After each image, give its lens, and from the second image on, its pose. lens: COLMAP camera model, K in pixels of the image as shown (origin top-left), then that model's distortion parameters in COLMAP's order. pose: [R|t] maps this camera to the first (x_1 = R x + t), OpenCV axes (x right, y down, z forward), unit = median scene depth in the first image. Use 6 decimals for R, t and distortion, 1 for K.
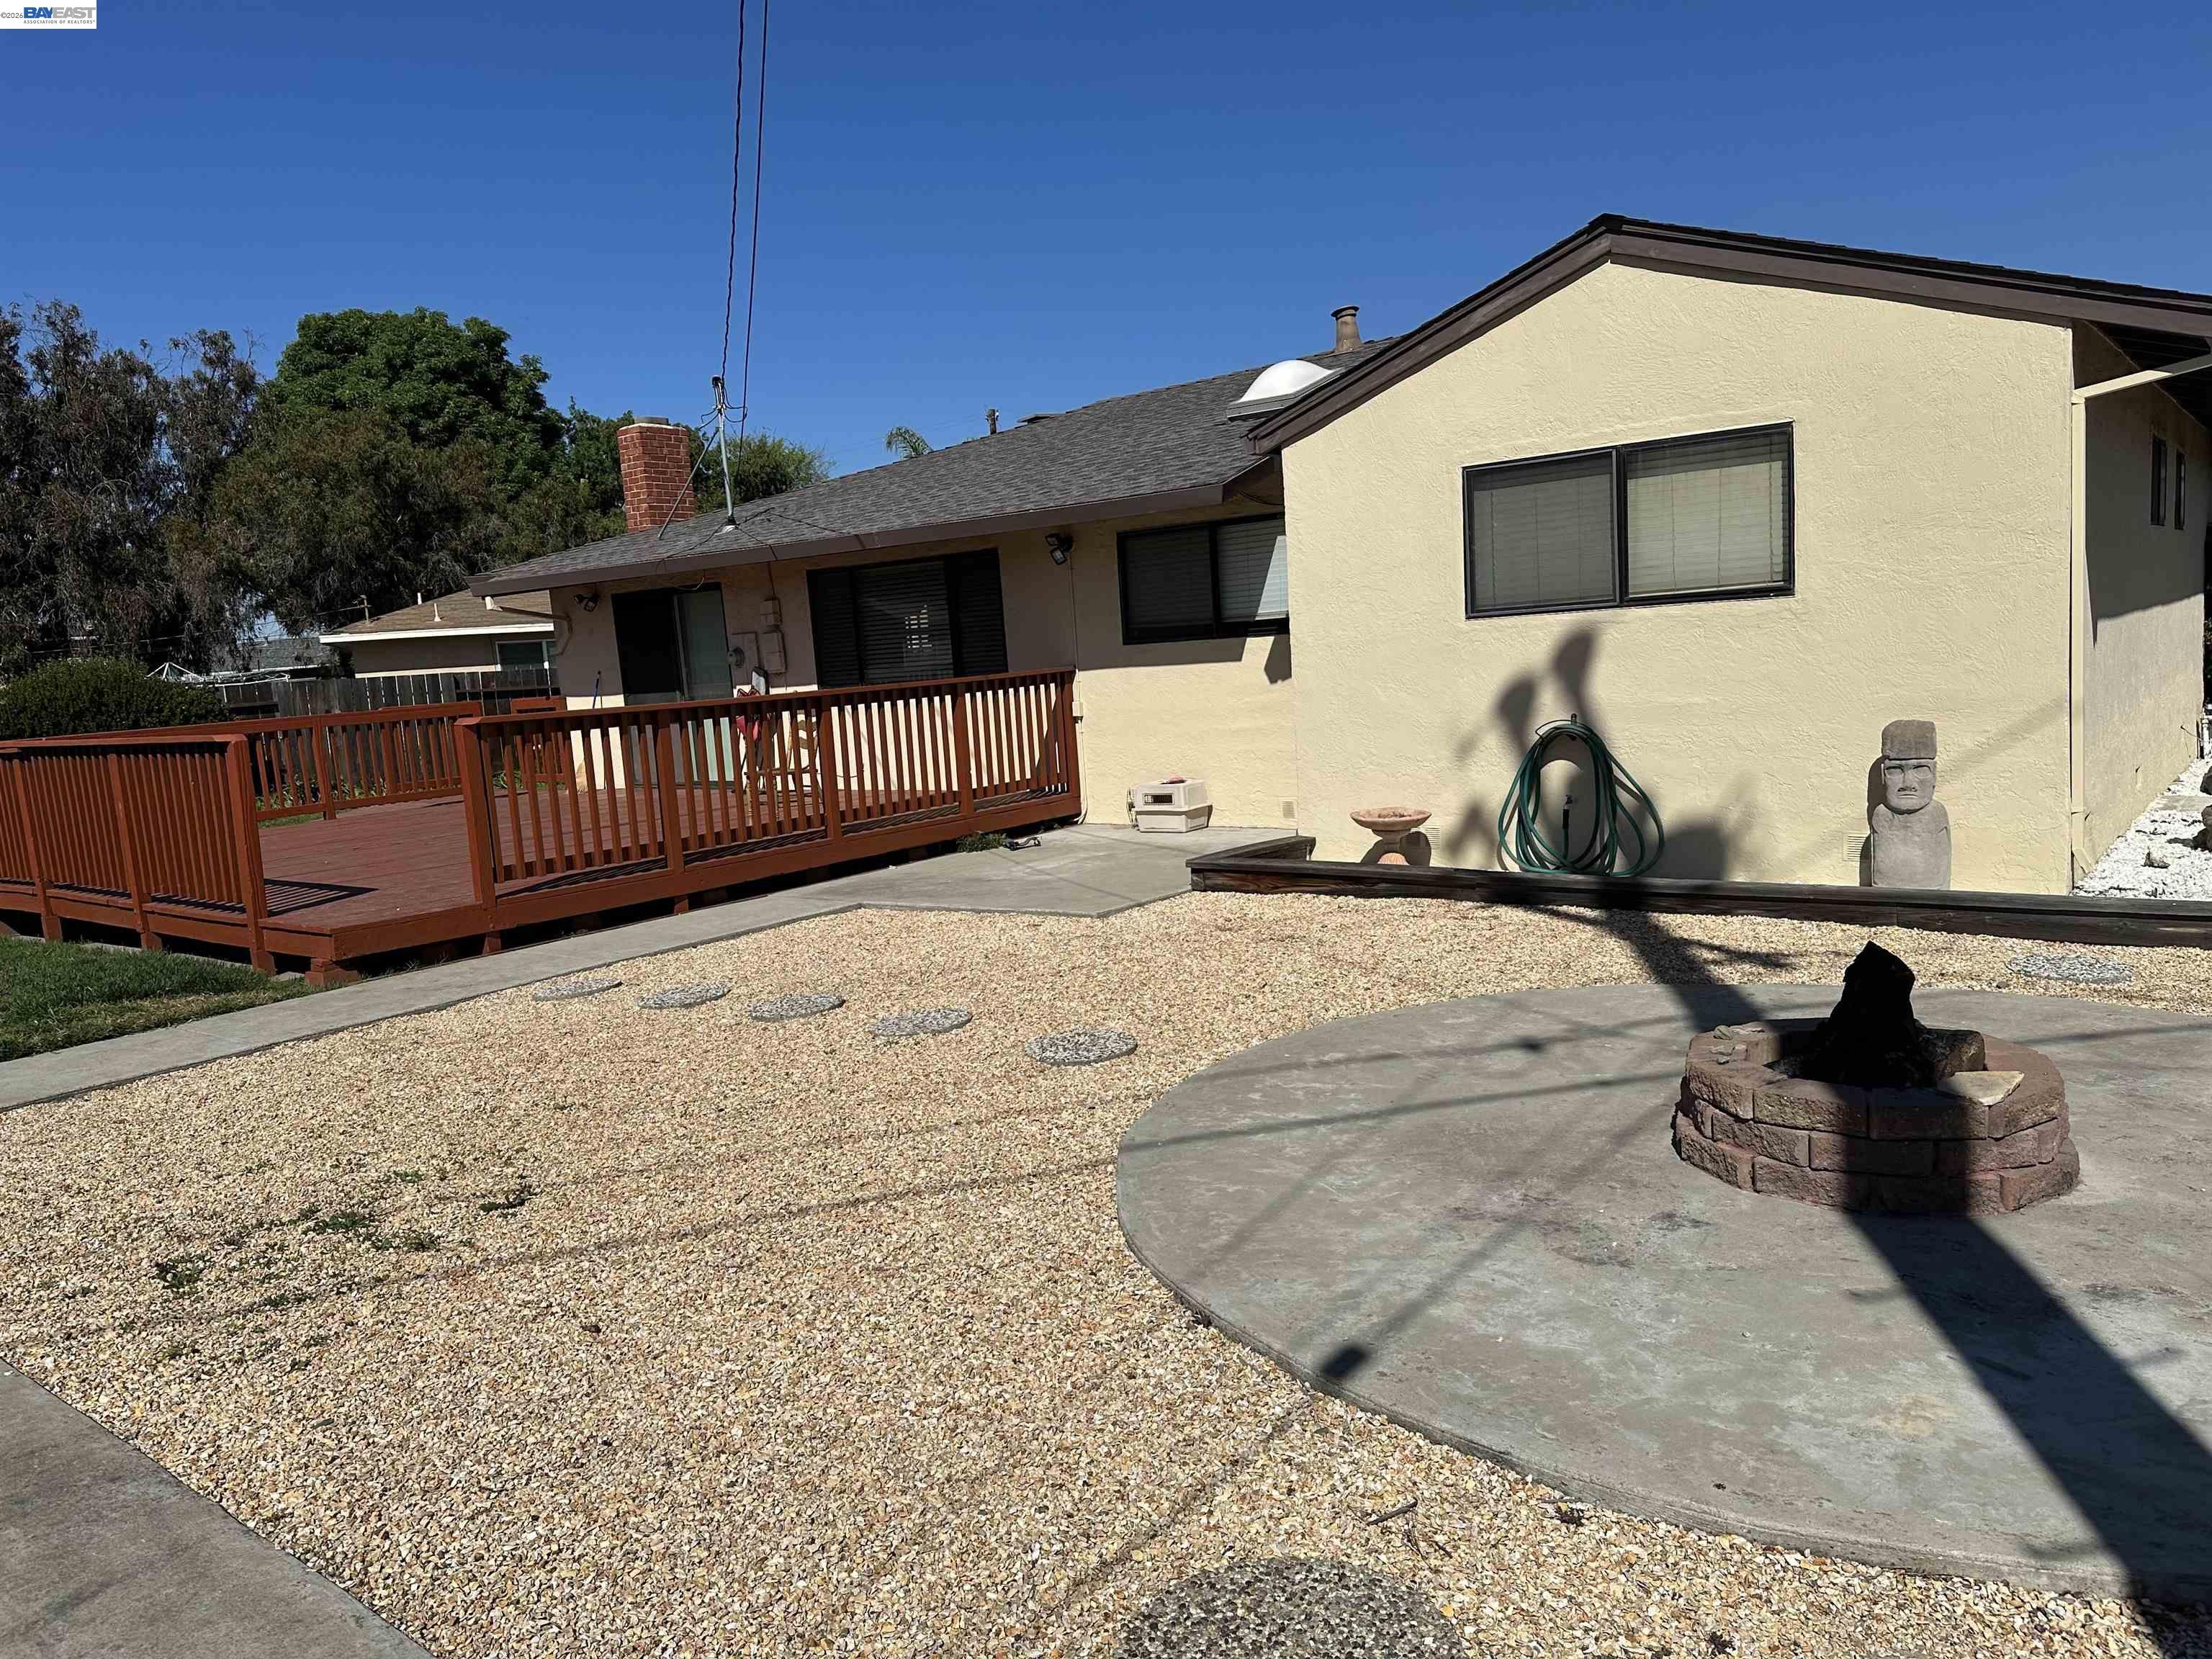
lens RADIAL K [[1564.2, 0, 1097.3], [0, 1564.2, 857.5], [0, 0, 1]] dist [0.018766, -0.012655]
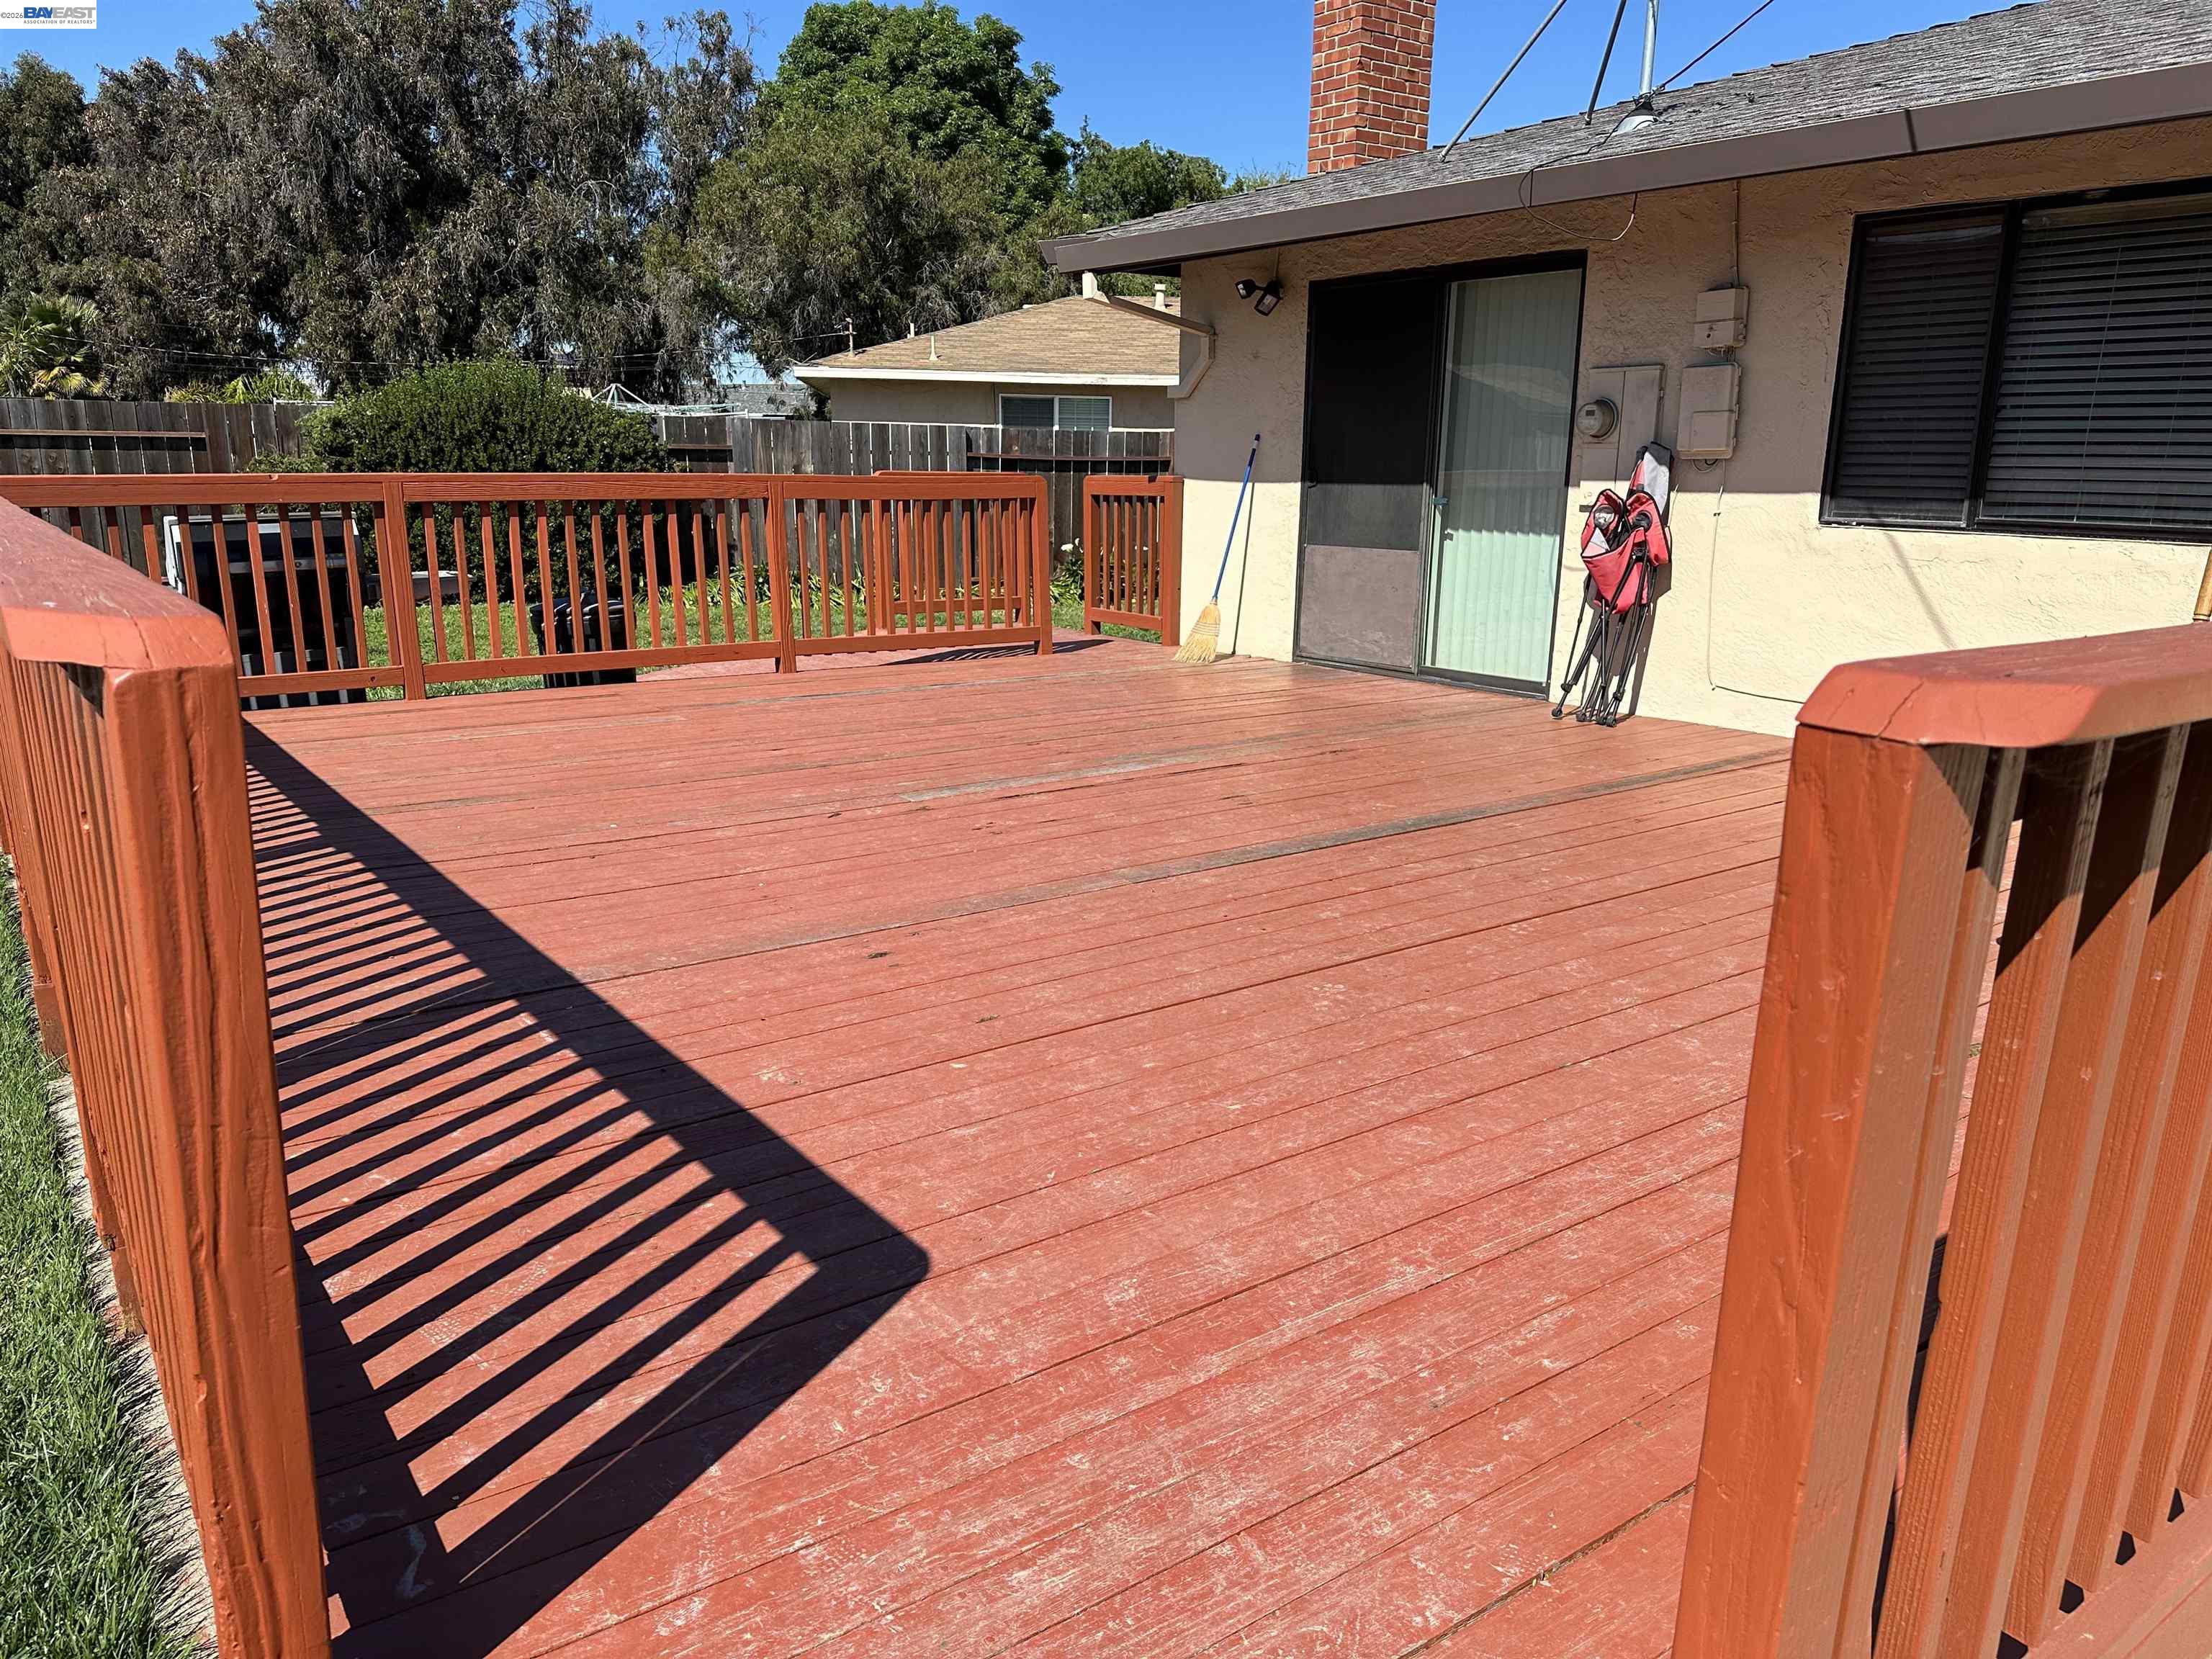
lens RADIAL K [[1563.7, 0, 1104.1], [0, 1563.7, 804.3], [0, 0, 1]] dist [0.117348, -0.133952]
pose [[0.961564, 0.132054, -0.240742, -0.079025], [-0.109162, 0.988343, 0.106124, -0.015830], [0.251950, -0.075765, 0.964770, 0.162296]]
